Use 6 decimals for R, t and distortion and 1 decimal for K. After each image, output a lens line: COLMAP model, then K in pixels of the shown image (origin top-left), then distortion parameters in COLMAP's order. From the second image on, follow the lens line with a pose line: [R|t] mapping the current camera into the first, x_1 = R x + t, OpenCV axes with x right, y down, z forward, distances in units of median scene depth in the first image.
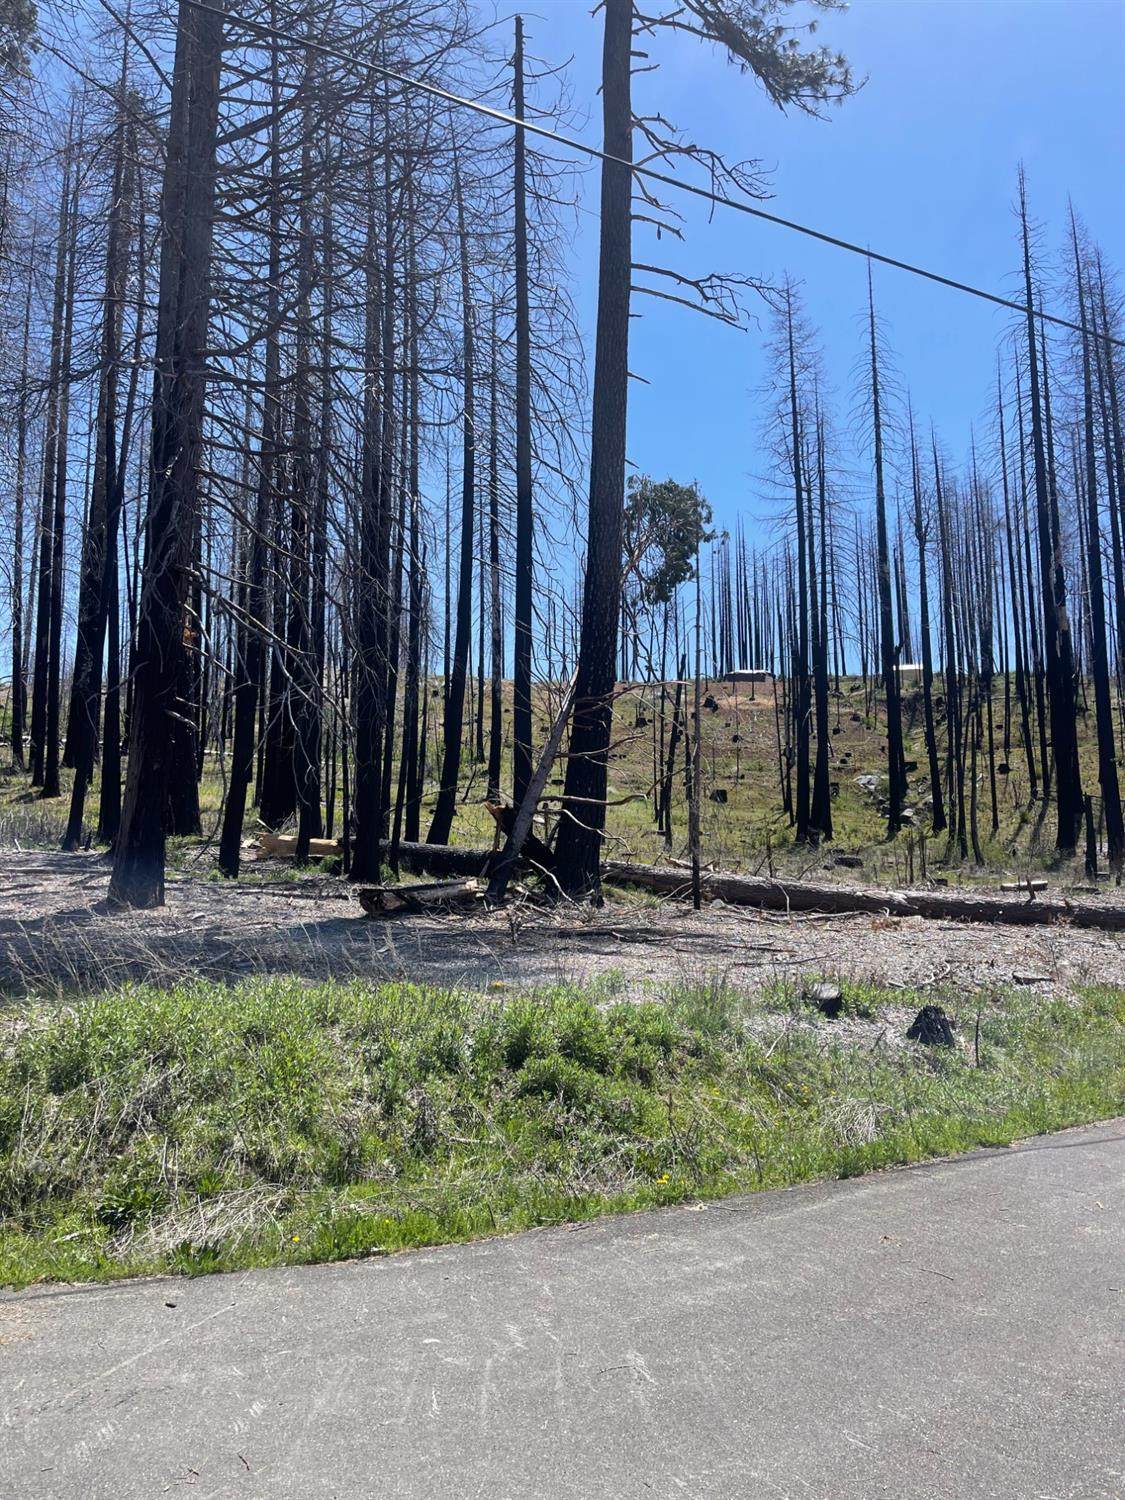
lens RADIAL K [[1109.2, 0, 562.5], [0, 1109.2, 750.0], [0, 0, 1]] dist [0.044594, -0.070501]
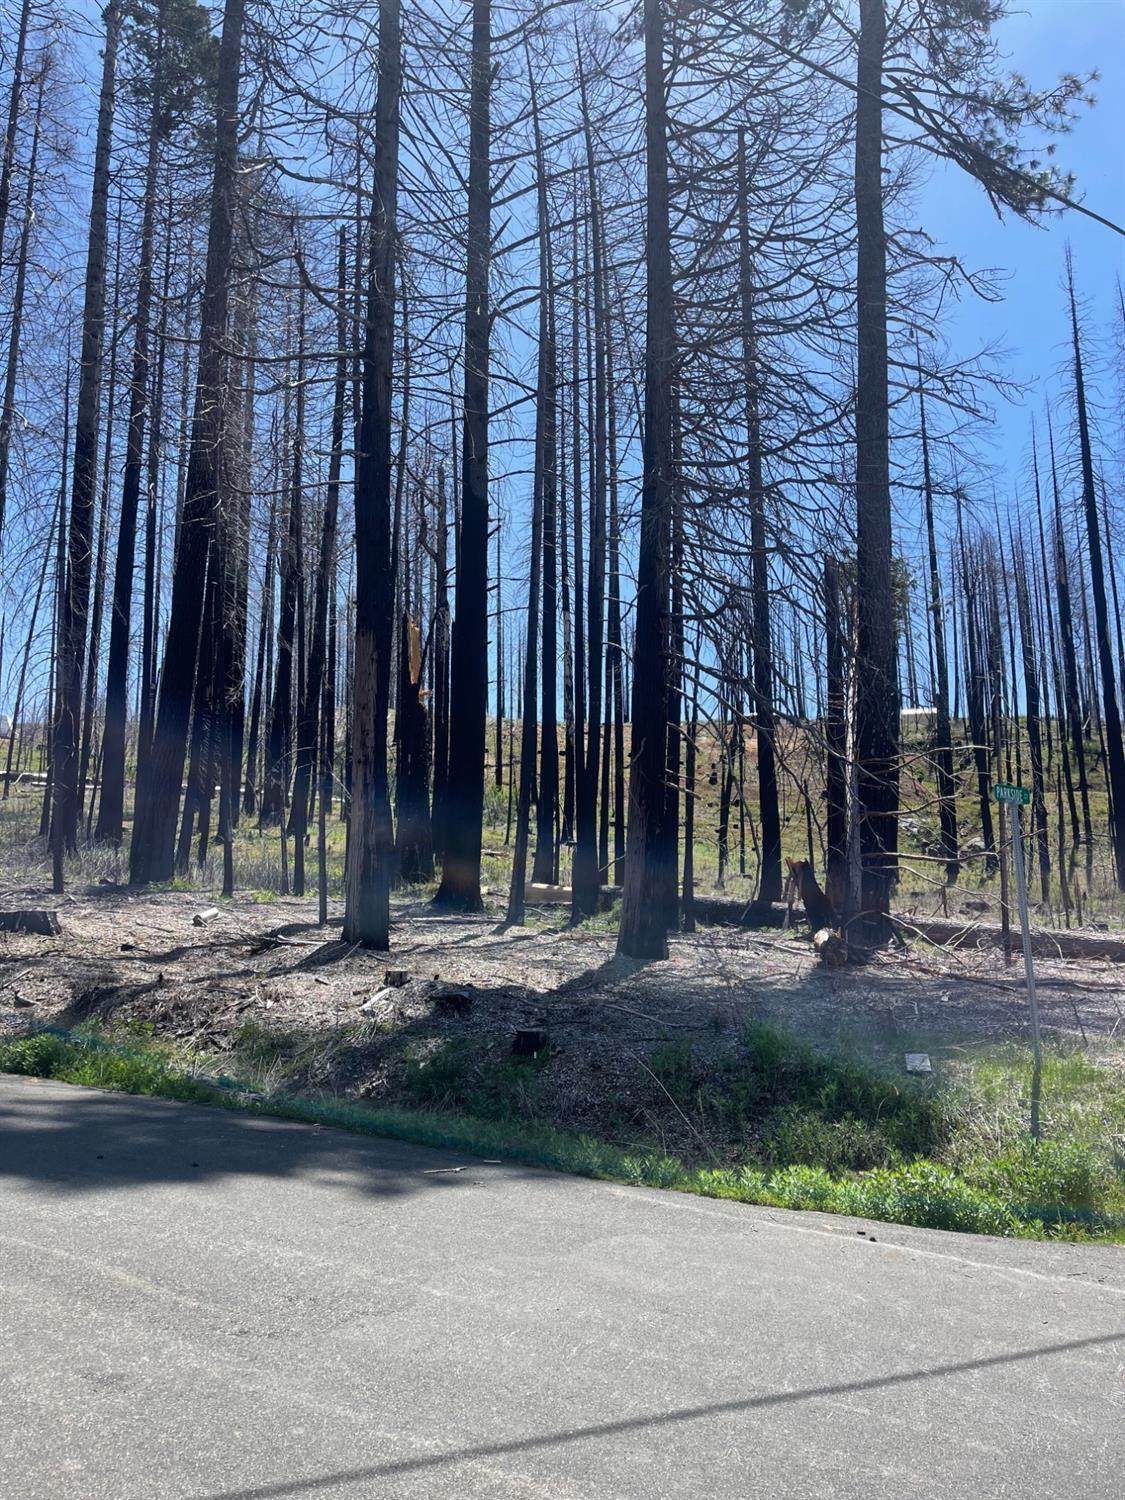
lens RADIAL K [[1102.4, 0, 562.5], [0, 1102.4, 750.0], [0, 0, 1]] dist [-0.000390, 0.001247]
pose [[0.999712, 0.006936, 0.022956, -0.290922], [-0.006172, 0.999431, -0.033169, -0.017611], [-0.023173, 0.033018, 0.999186, -0.060406]]
